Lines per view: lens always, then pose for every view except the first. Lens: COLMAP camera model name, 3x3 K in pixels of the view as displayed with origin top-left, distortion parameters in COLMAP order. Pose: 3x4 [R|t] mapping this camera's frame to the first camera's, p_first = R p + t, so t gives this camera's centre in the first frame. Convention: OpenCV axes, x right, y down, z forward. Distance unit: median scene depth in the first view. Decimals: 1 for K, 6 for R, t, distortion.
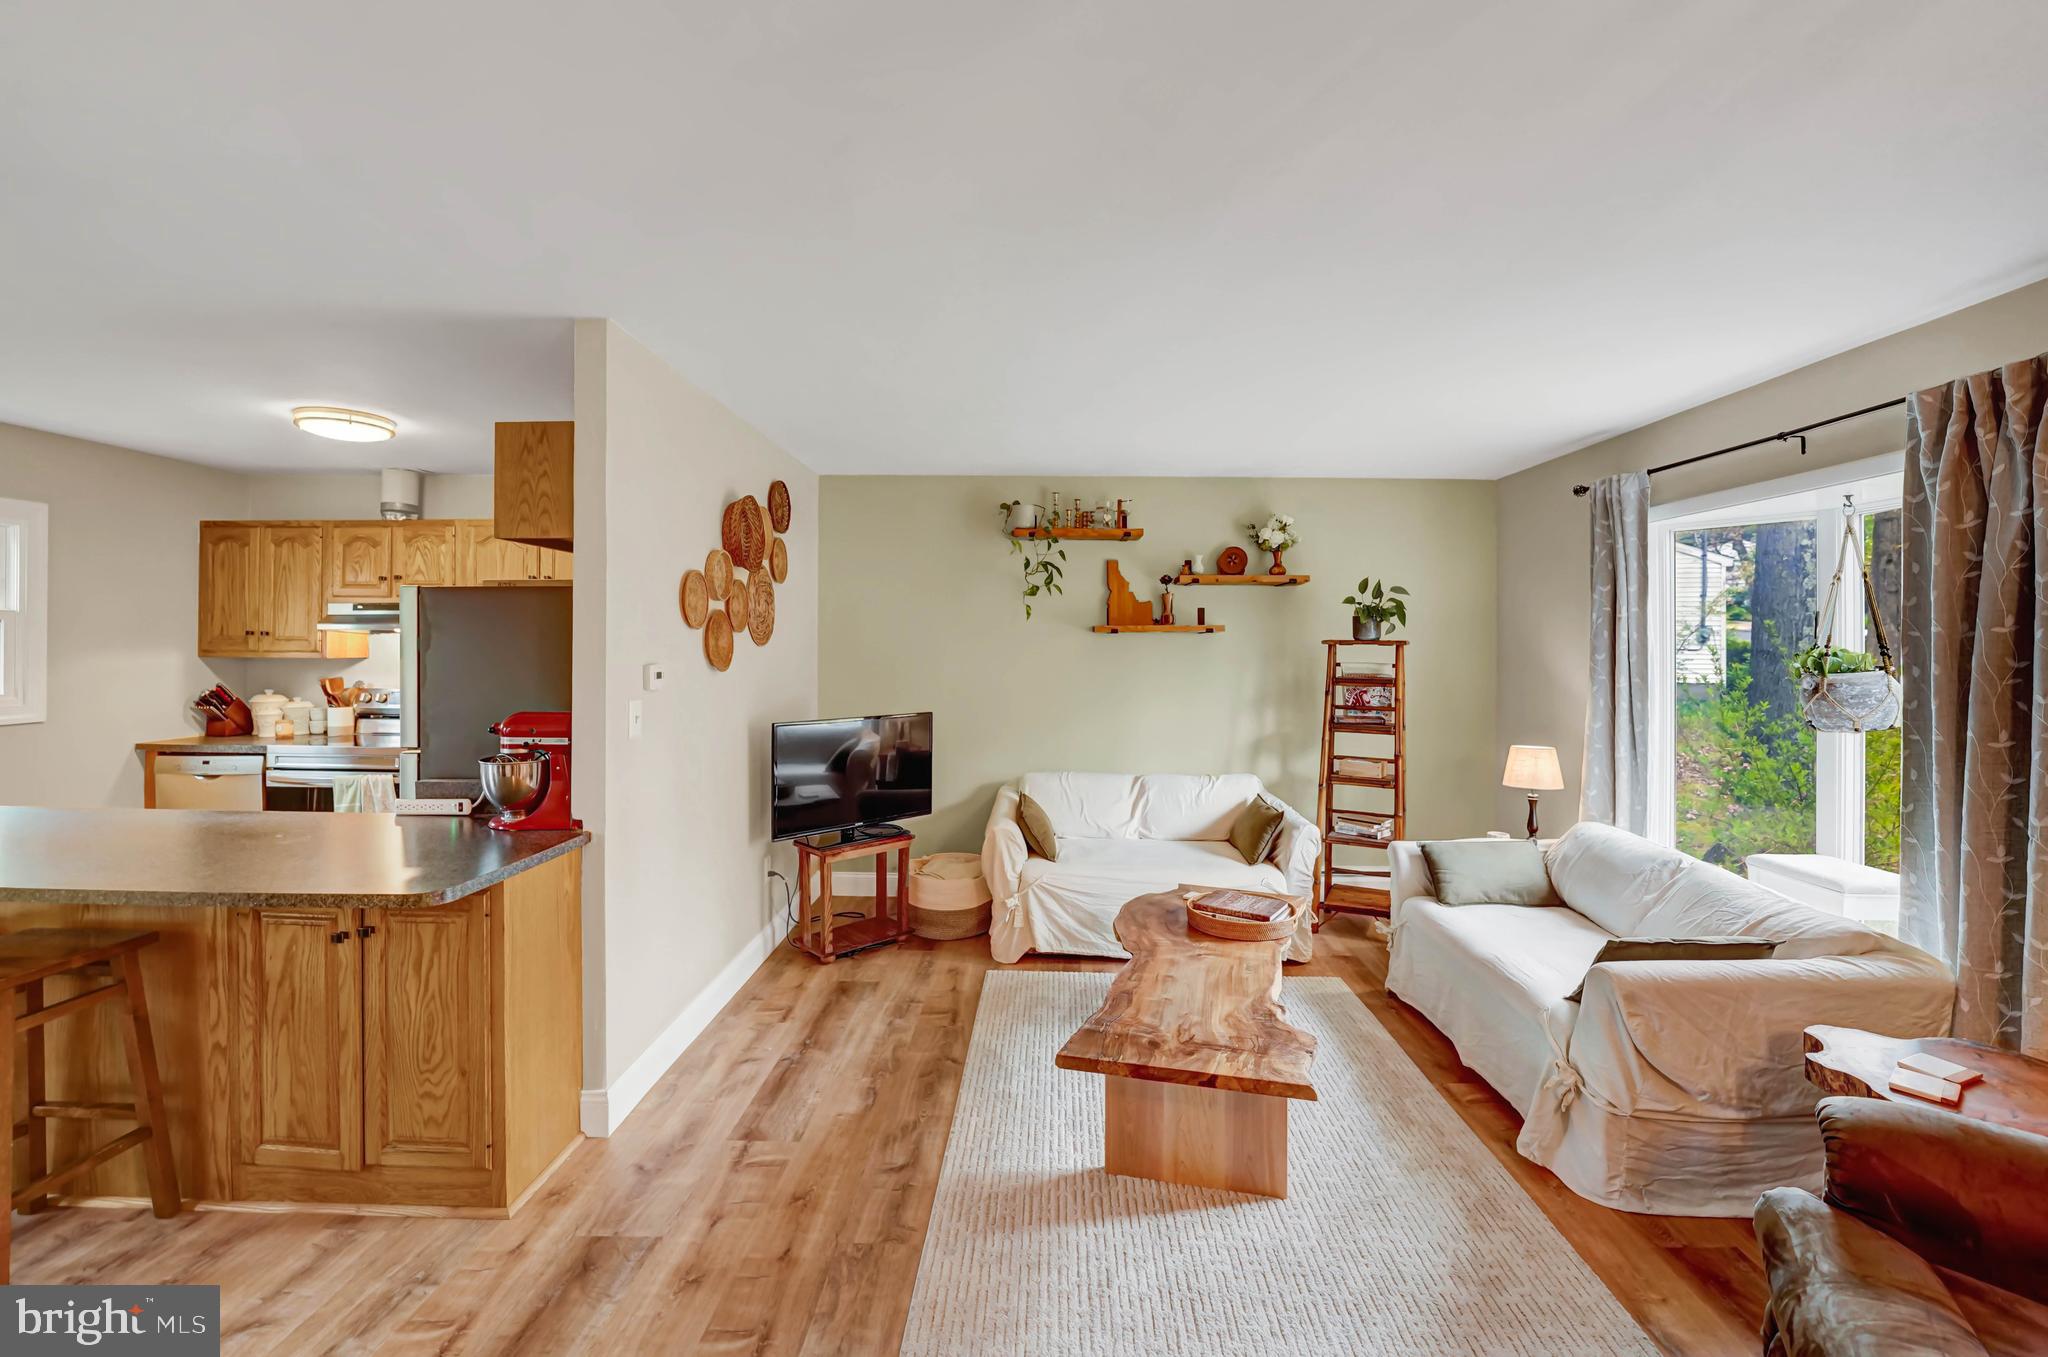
lens RADIAL K [[843.0, 0, 1041.3], [0, 843.0, 646.7], [0, 0, 1]] dist [-0.030165, 0.003773]
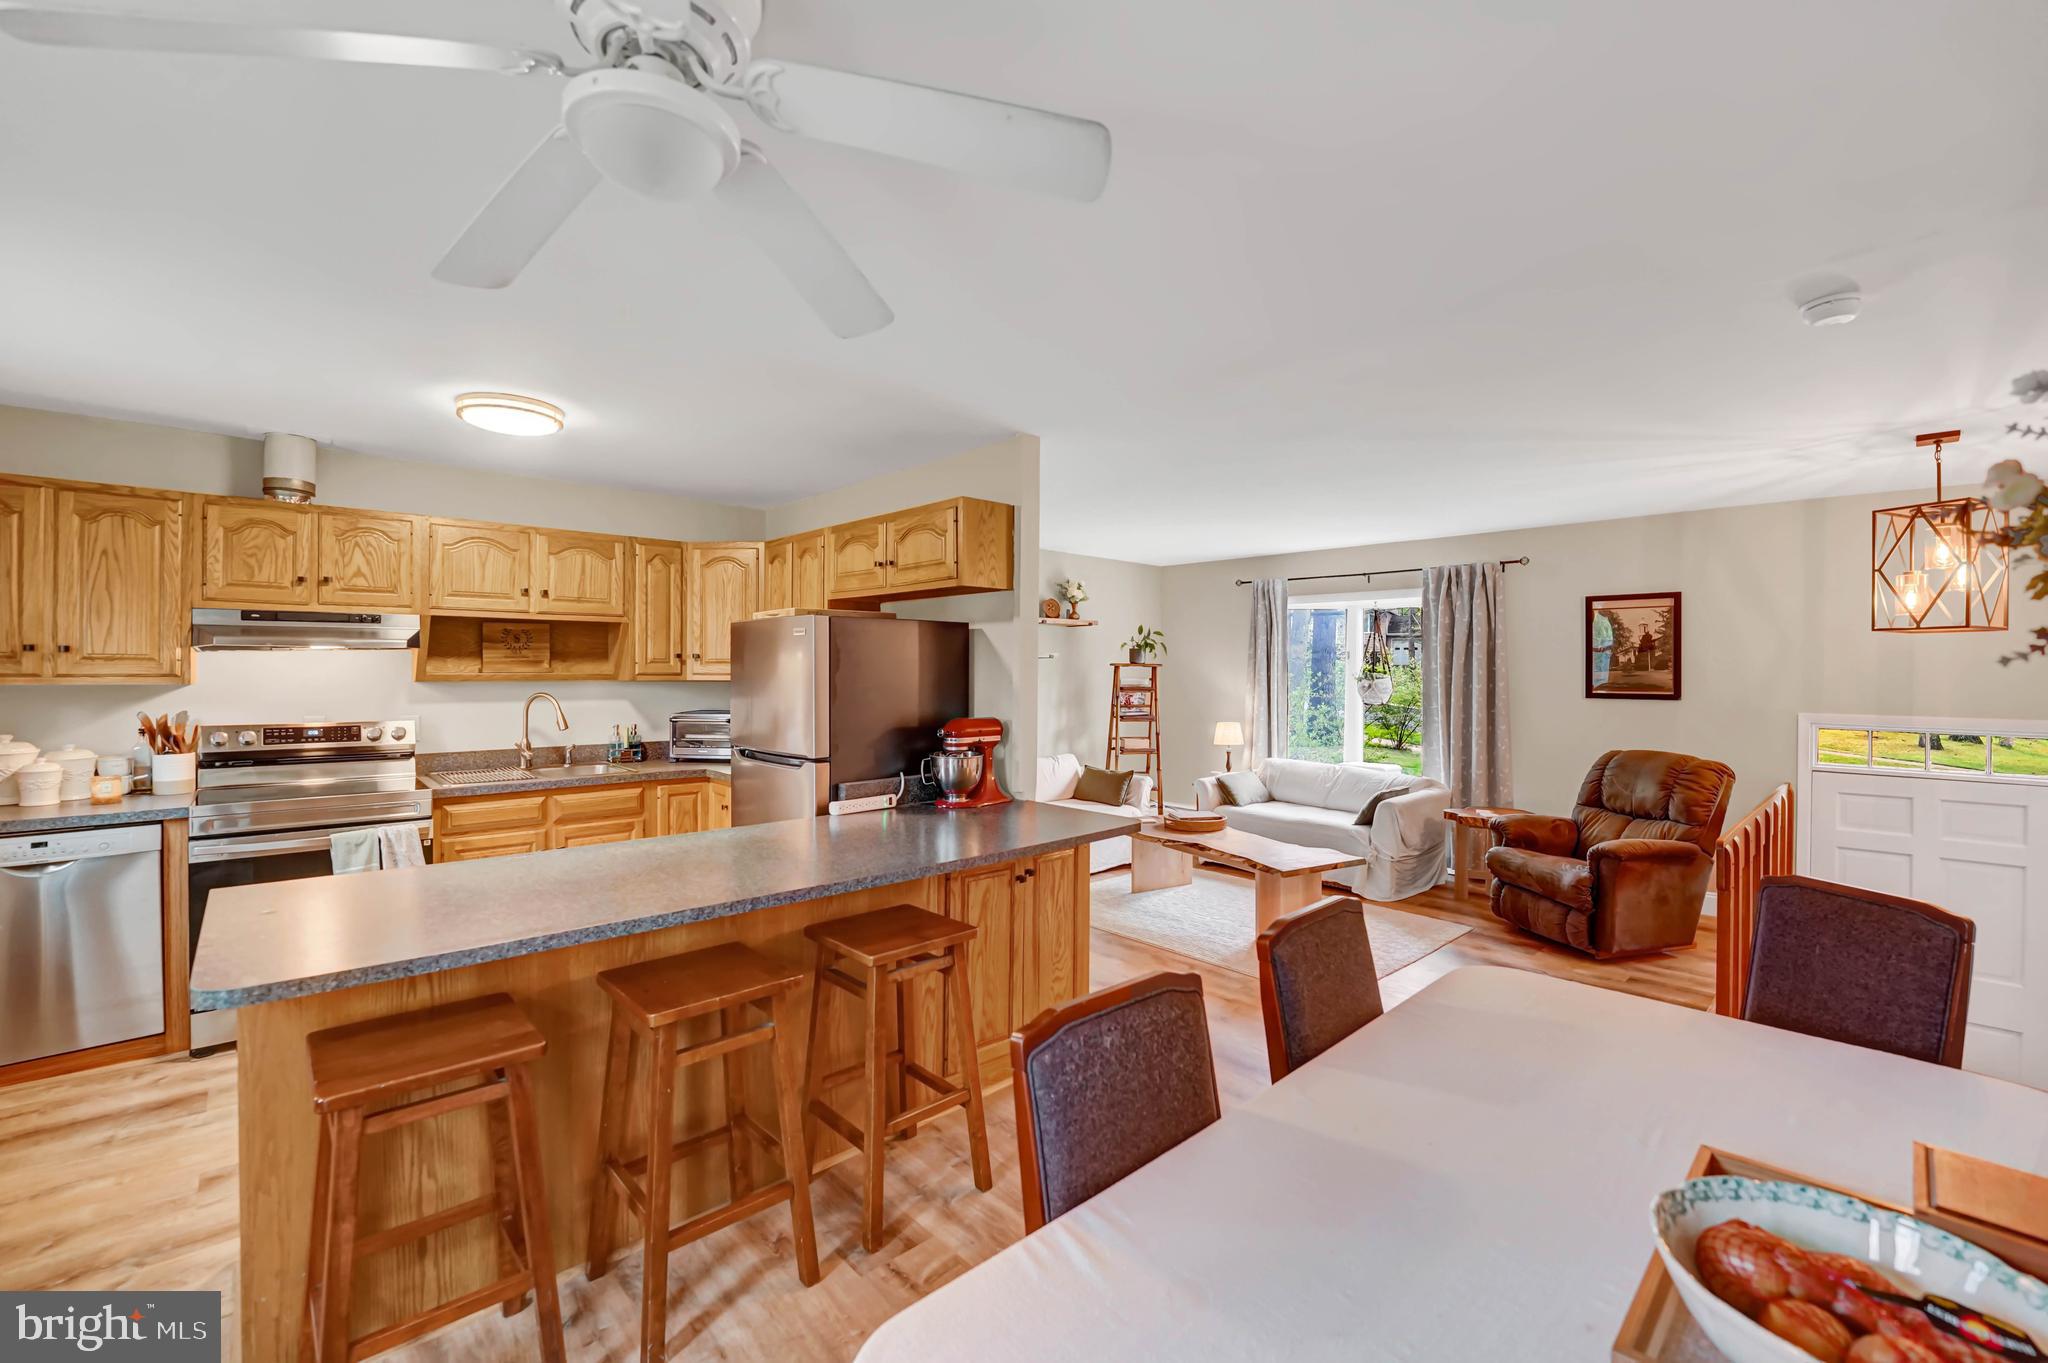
lens RADIAL K [[843.0, 0, 1029.5], [0, 843.0, 671.1], [0, 0, 1]] dist [-0.030165, 0.003773]
pose [[0.723307, -0.003962, 0.690515, -1.216925], [0.000614, 0.999987, 0.005095, -0.001854], [-0.690526, -0.003261, 0.723300, -0.020186]]
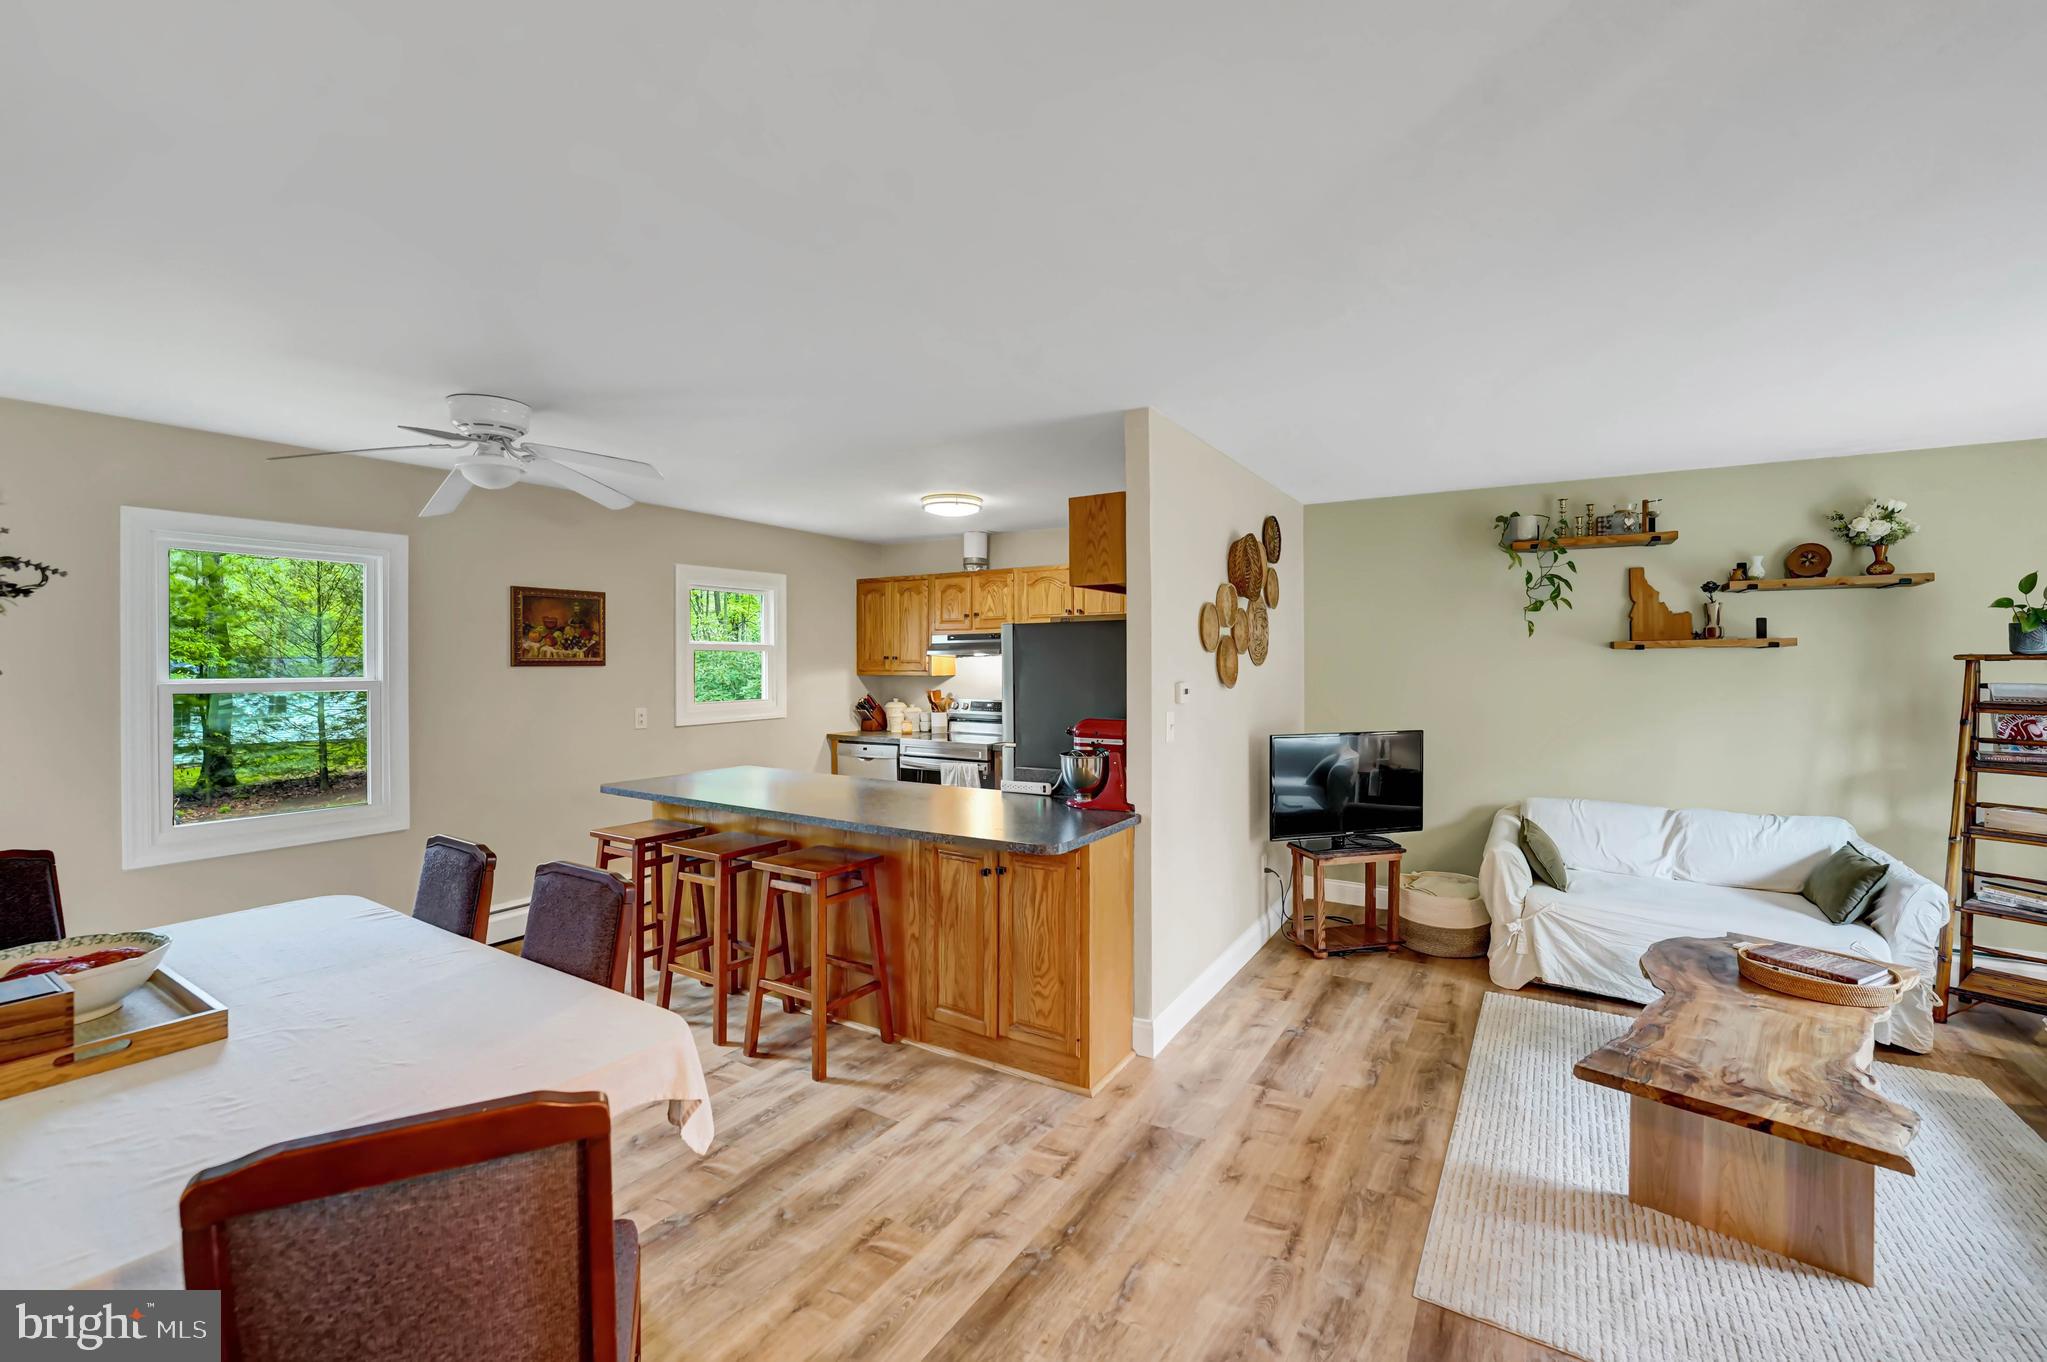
lens RADIAL K [[842.6, 0, 1033.1], [0, 842.6, 664.1], [0, 0, 1]] dist [-0.030165, 0.003773]
pose [[0.856715, -0.005684, -0.515758, -0.016595], [0.006165, 0.999981, -0.000781, -0.005036], [0.515753, -0.002510, 0.856734, -0.141041]]
